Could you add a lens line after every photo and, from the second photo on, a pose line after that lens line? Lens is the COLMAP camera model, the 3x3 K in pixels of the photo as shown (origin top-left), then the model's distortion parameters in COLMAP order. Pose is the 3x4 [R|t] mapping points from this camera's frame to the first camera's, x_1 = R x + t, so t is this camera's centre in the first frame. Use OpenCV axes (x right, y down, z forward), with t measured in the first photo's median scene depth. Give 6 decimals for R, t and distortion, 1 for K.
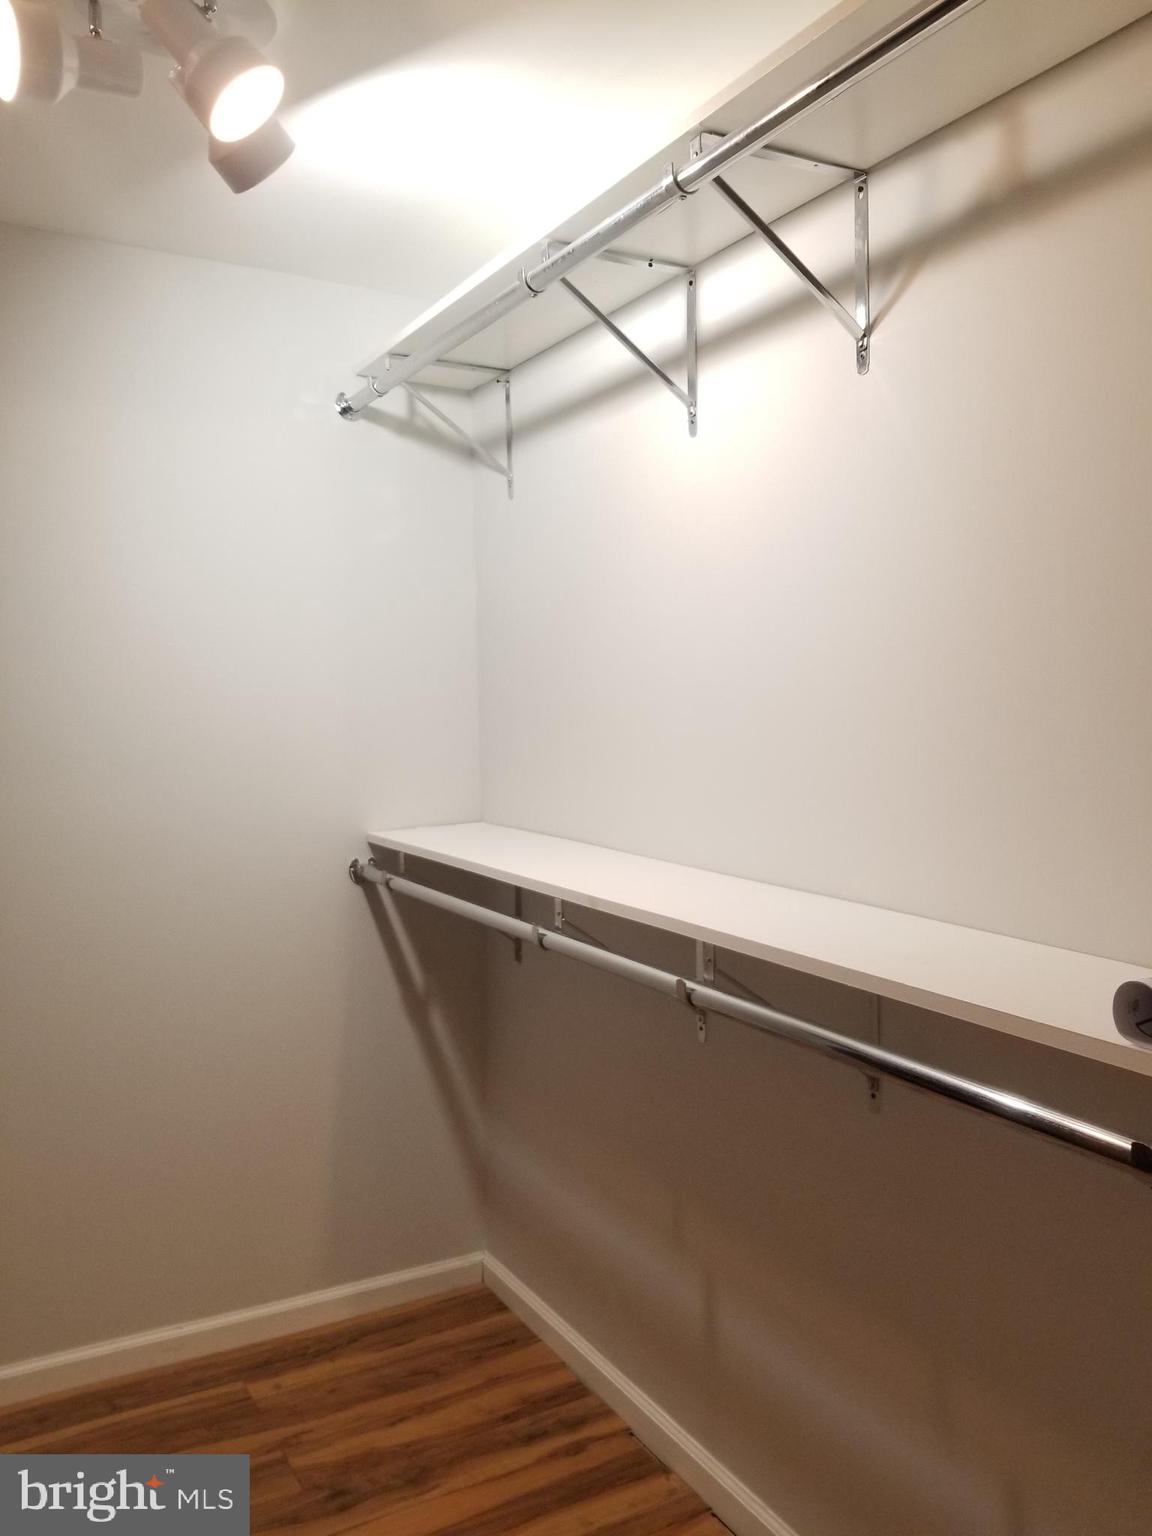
lens RADIAL K [[1206.6, 0, 575.6], [0, 1206.6, 761.4], [0, 0, 1]] dist [0.072545, -0.116871]
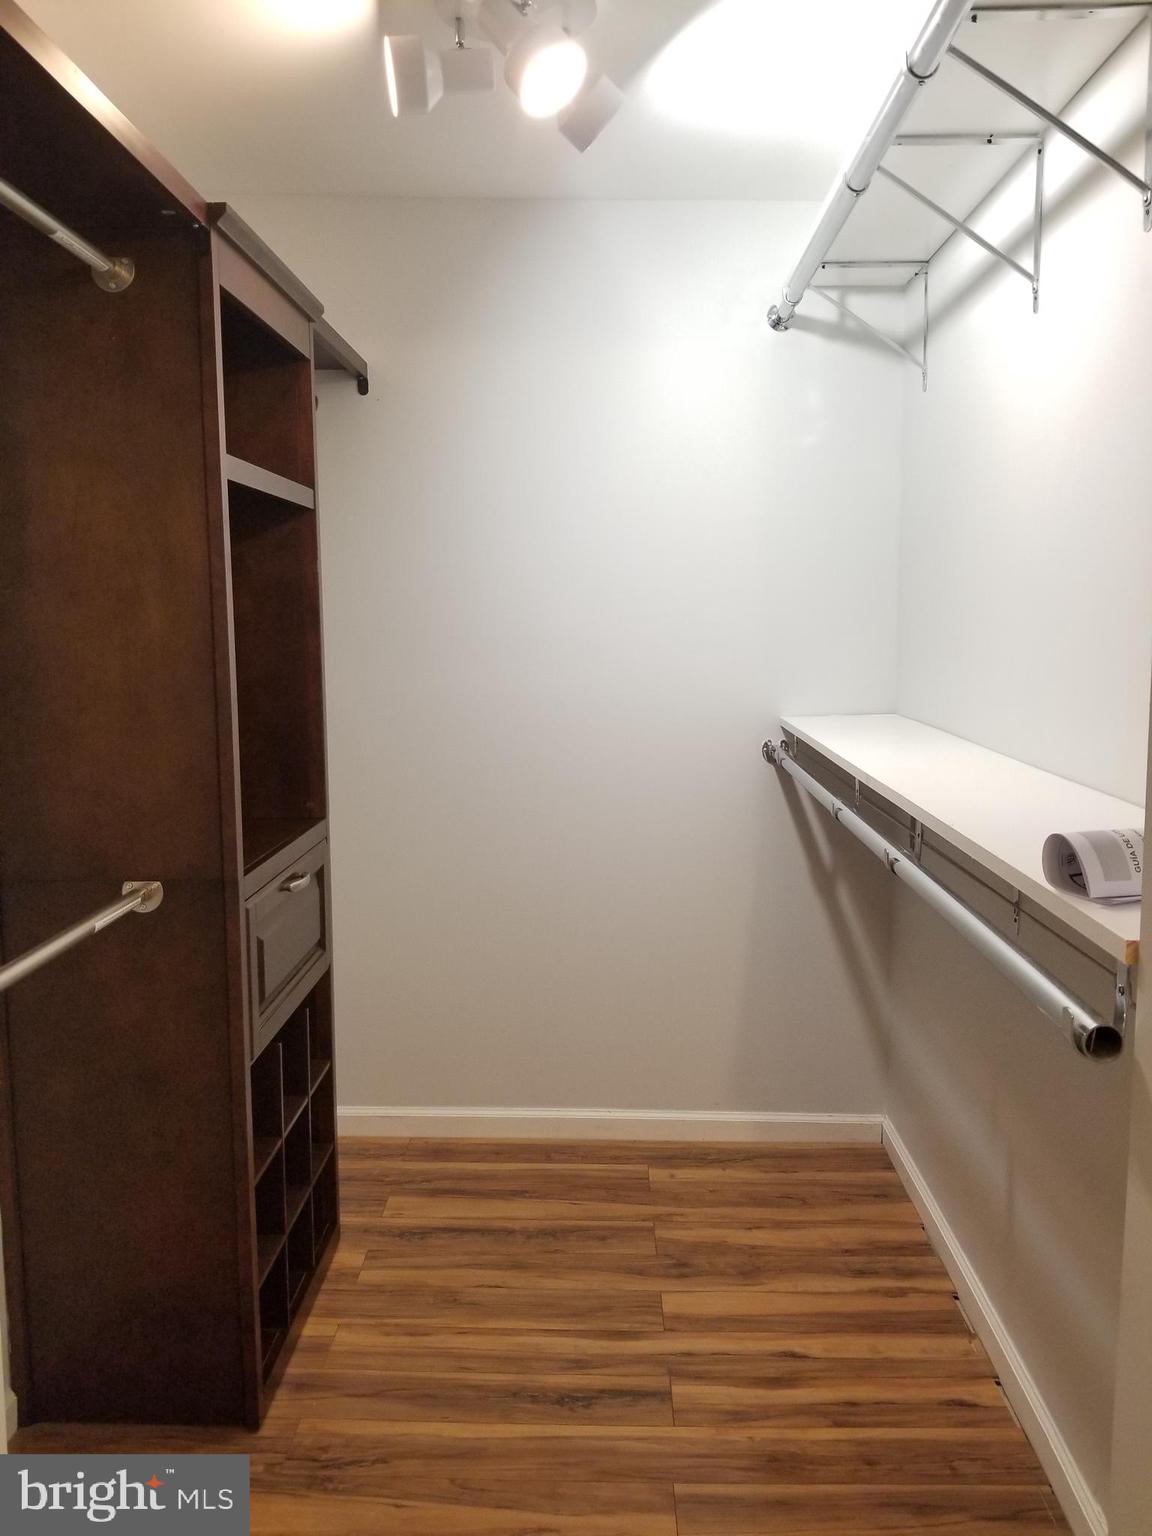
lens RADIAL K [[1206.6, 0, 611.3], [0, 1206.6, 760.6], [0, 0, 1]] dist [0.072545, -0.116871]
pose [[0.859479, 0.064730, -0.507055, 0.282105], [-0.025276, 0.996118, 0.084320, 0.010850], [0.510545, -0.059655, 0.857779, -0.021825]]
